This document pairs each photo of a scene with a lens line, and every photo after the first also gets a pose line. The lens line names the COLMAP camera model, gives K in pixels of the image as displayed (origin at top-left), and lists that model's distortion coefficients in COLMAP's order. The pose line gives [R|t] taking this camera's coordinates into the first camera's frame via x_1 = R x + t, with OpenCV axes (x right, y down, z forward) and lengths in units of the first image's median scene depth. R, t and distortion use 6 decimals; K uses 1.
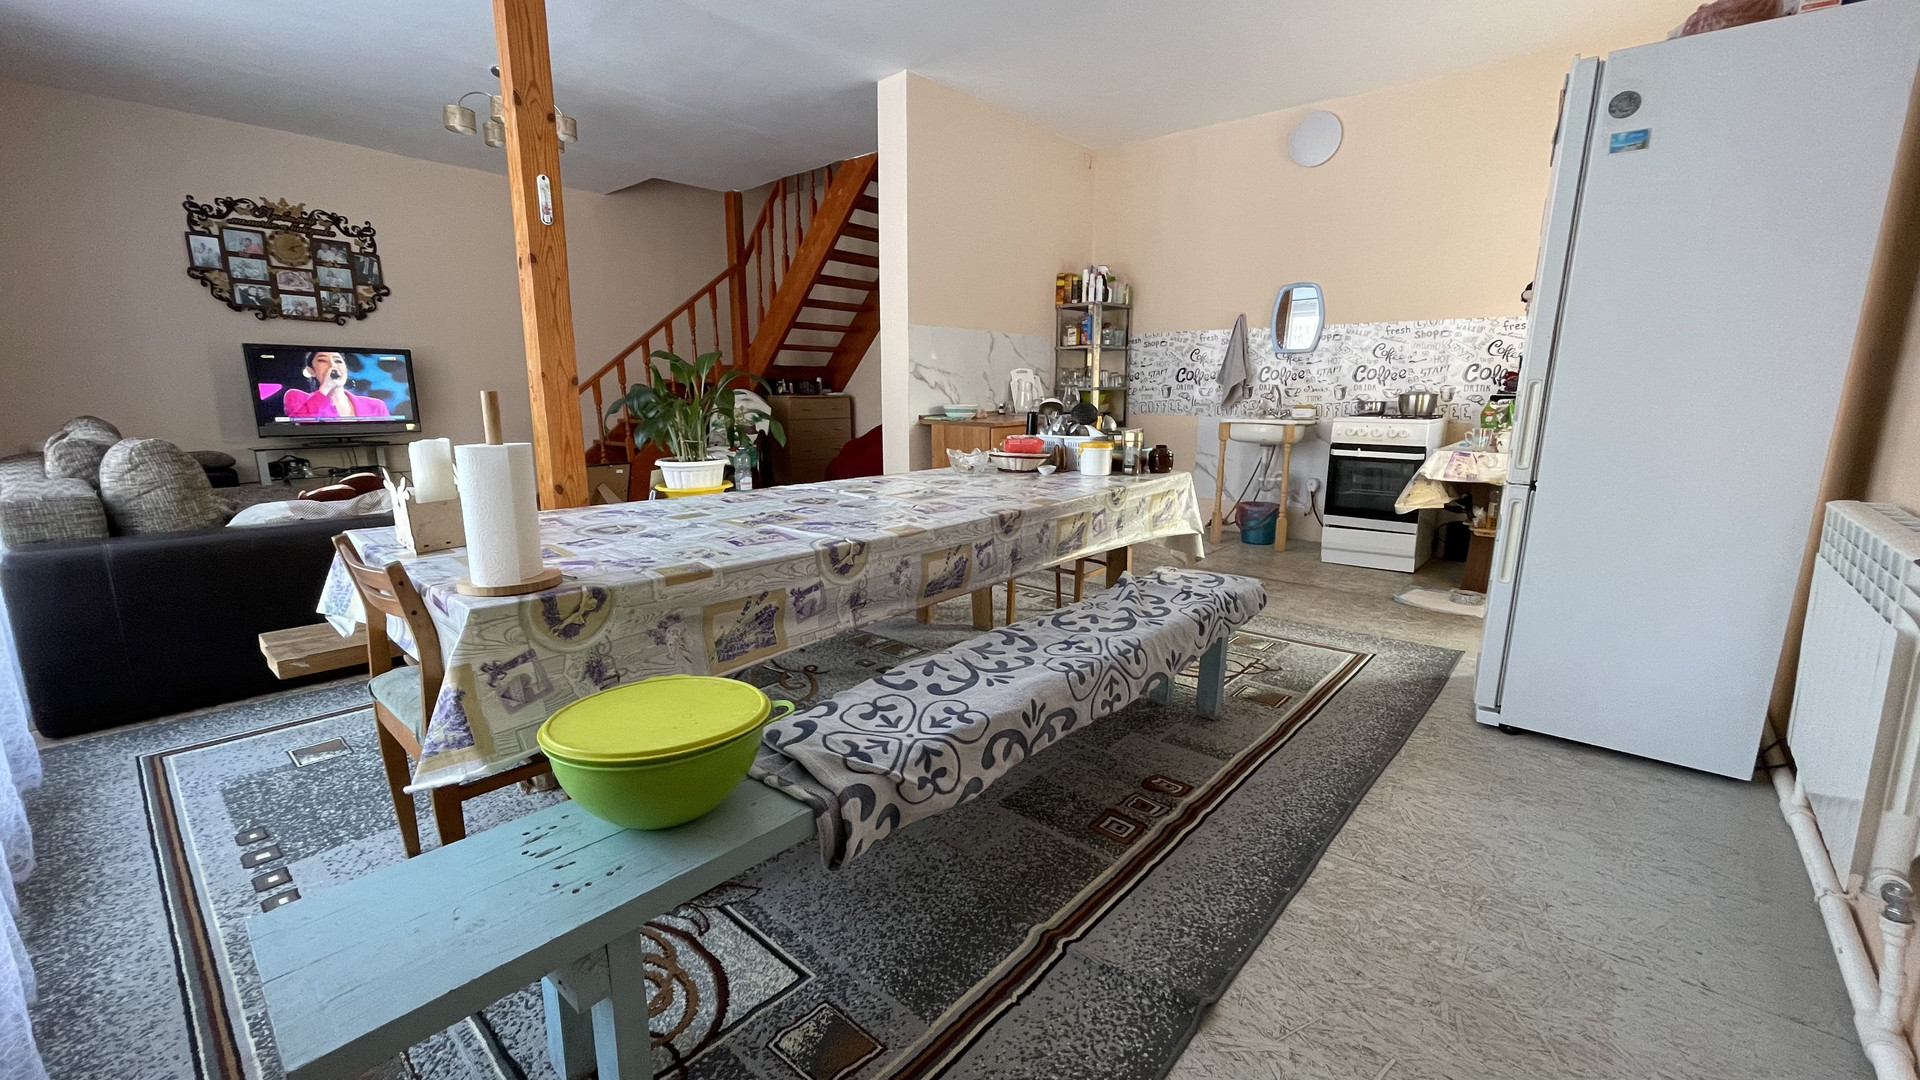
lens RADIAL K [[770.8, 0, 950.7], [0, 770.8, 531.4], [0, 0, 1]] dist [-0.004446, 0.001467]
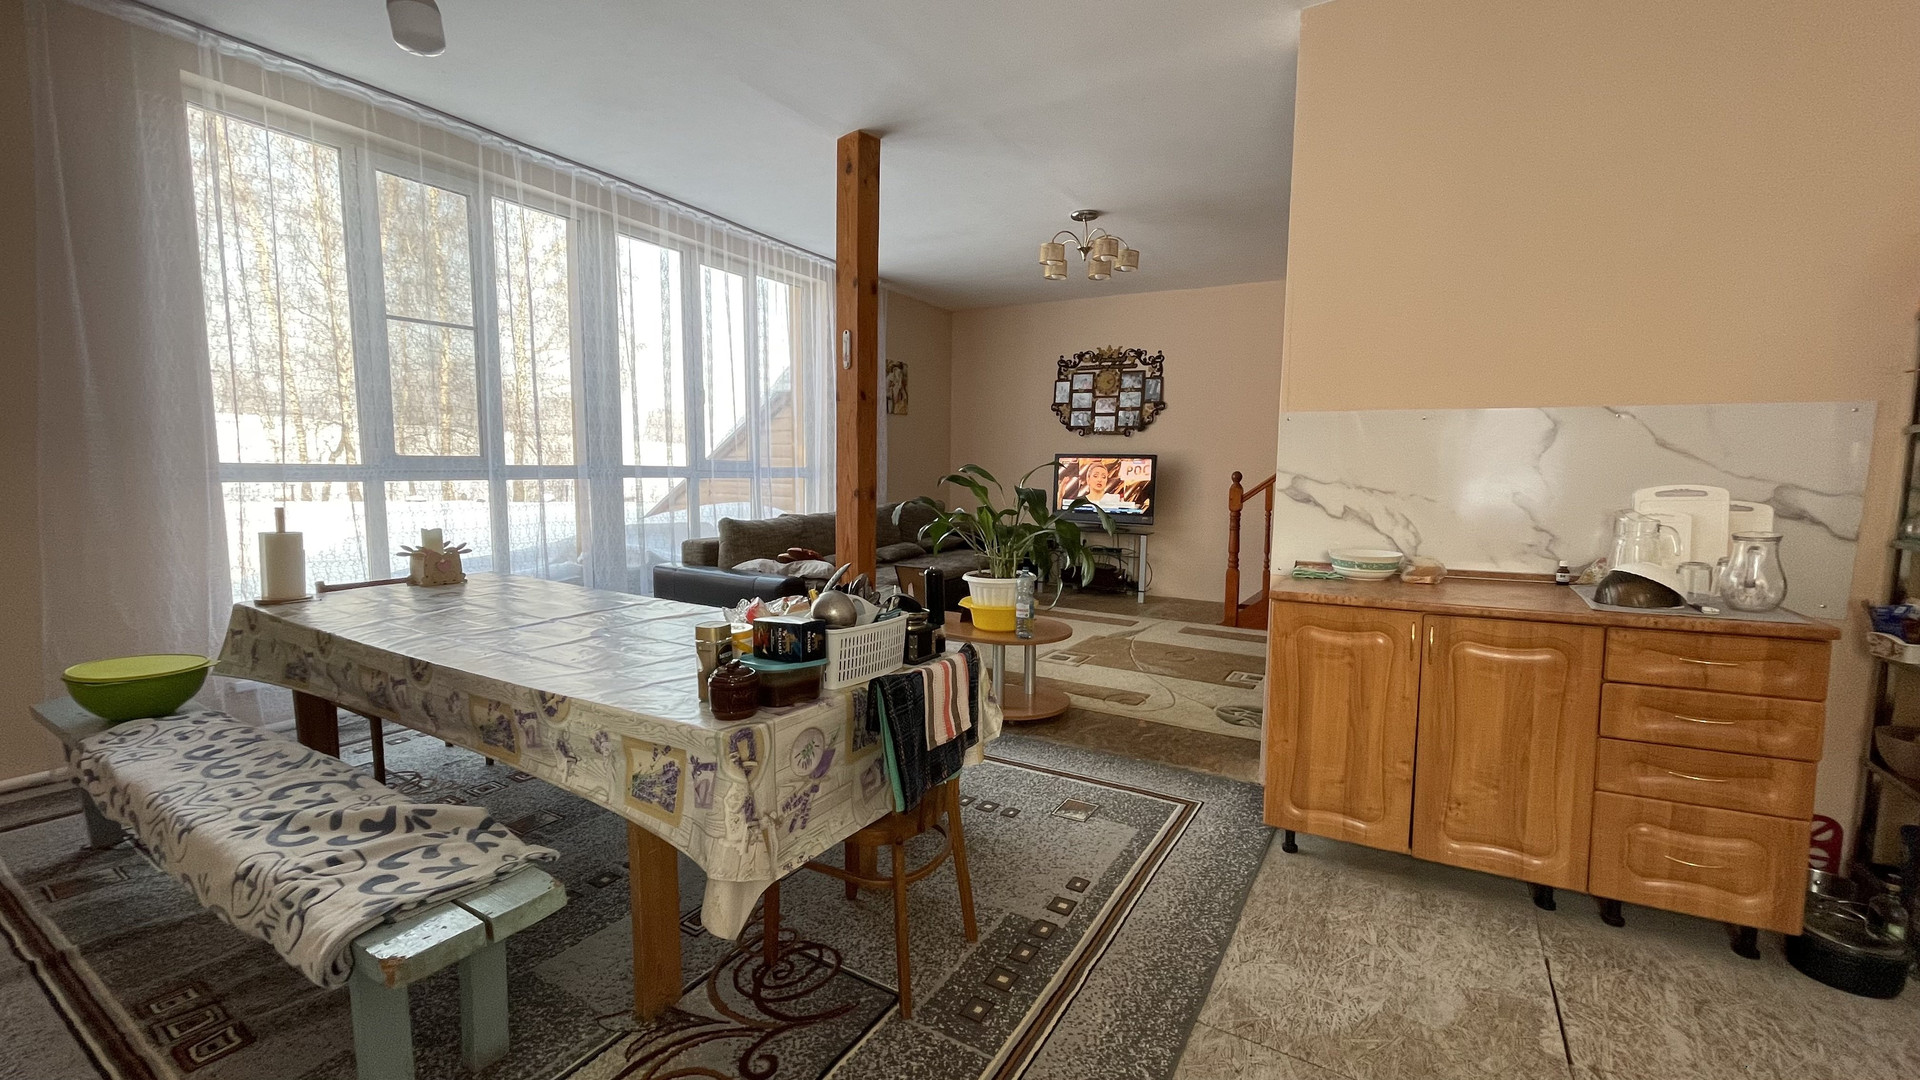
lens RADIAL K [[770.8, 0, 959.1], [0, 770.8, 539.2], [0, 0, 1]] dist [-0.004446, 0.001467]
pose [[0.189563, 0.090658, -0.977674, 0.429278], [-0.187424, 0.980760, 0.054604, -0.133640], [0.963814, 0.172889, 0.202907, 0.558371]]
